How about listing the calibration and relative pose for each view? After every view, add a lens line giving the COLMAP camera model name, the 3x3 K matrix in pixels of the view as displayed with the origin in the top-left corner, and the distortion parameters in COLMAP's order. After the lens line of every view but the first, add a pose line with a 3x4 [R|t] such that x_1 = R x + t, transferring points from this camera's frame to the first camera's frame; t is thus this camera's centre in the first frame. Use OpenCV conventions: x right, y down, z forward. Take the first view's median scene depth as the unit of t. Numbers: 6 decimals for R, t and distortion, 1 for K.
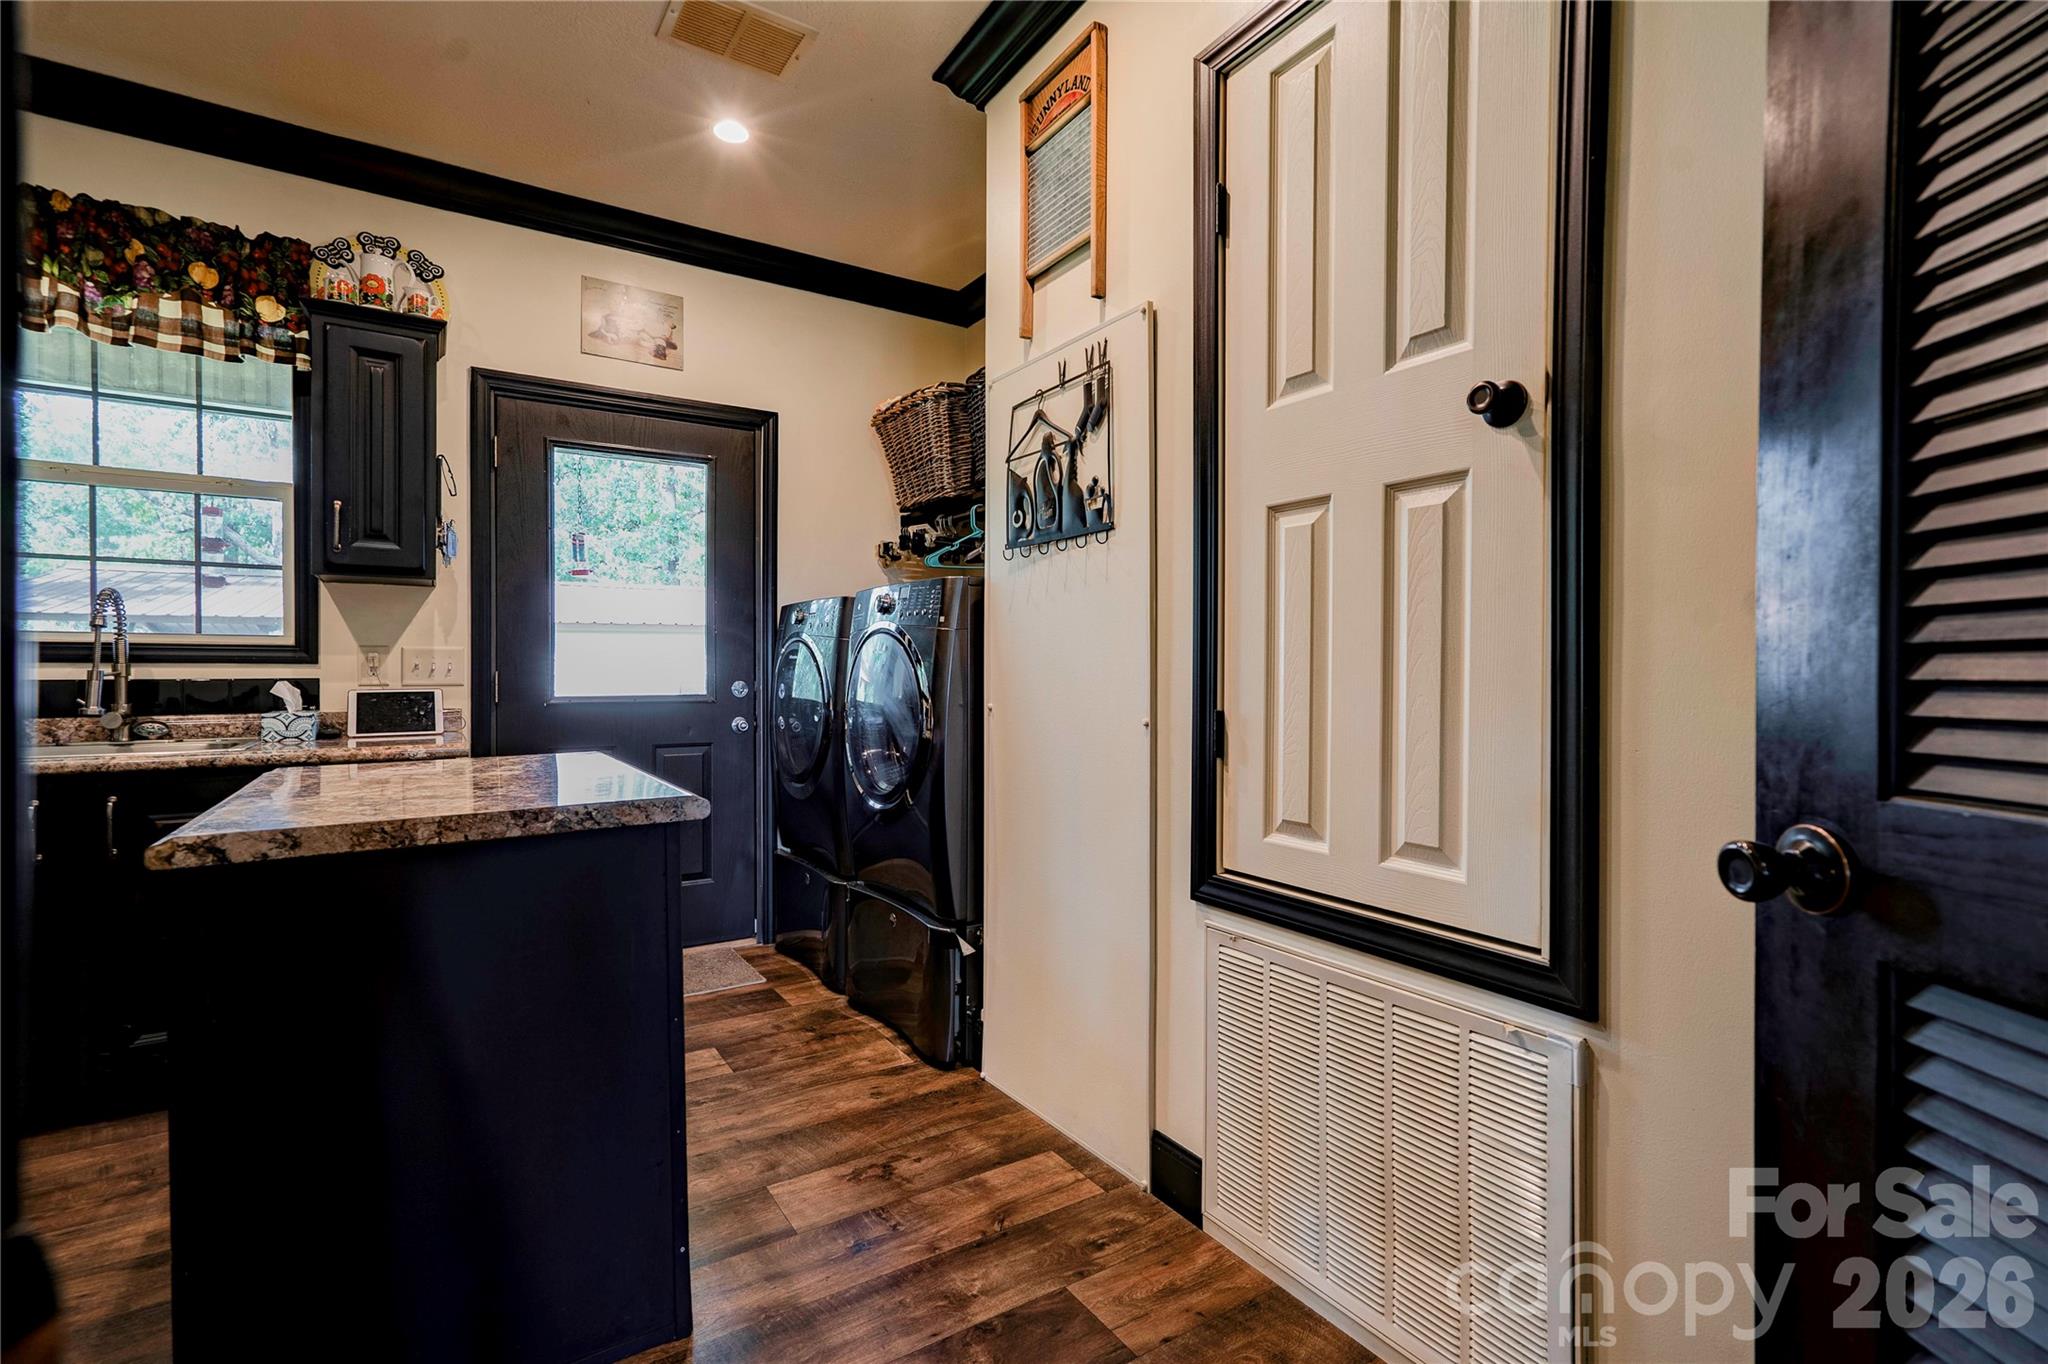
lens RADIAL K [[946.7, 0, 1020.7], [0, 946.7, 683.1], [0, 0, 1]] dist [0.016796, 0.004830]
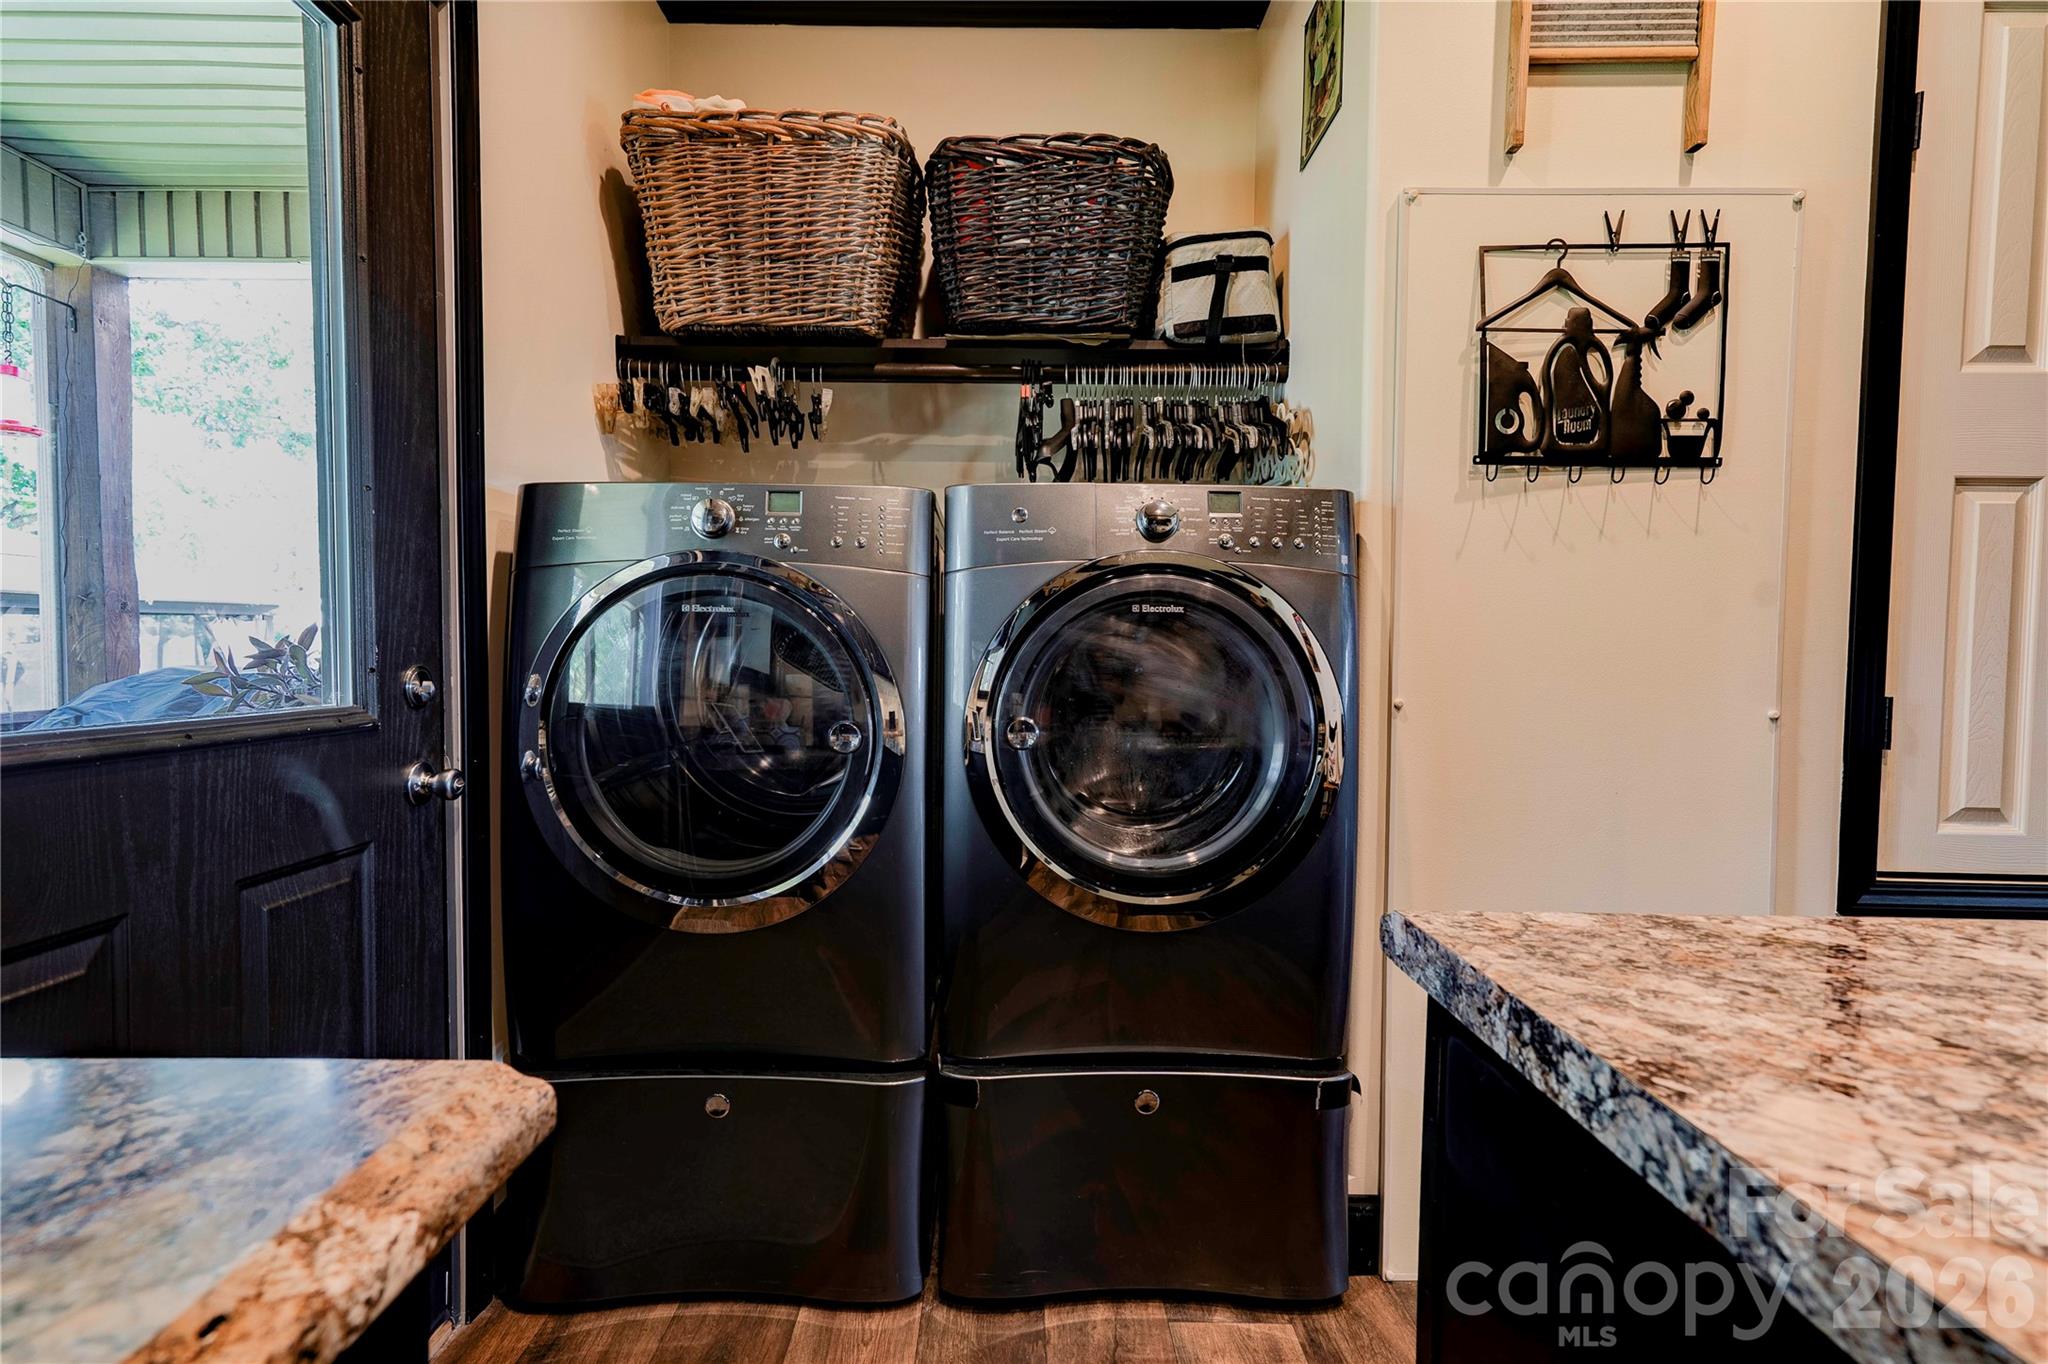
lens RADIAL K [[946.7, 0, 1023.8], [0, 946.7, 674.0], [0, 0, 1]] dist [0.016796, 0.004830]
pose [[0.526002, -0.023641, 0.850155, -0.811726], [-0.000166, 0.999611, 0.027899, -0.014241], [-0.850483, -0.014816, 0.525793, 0.998162]]
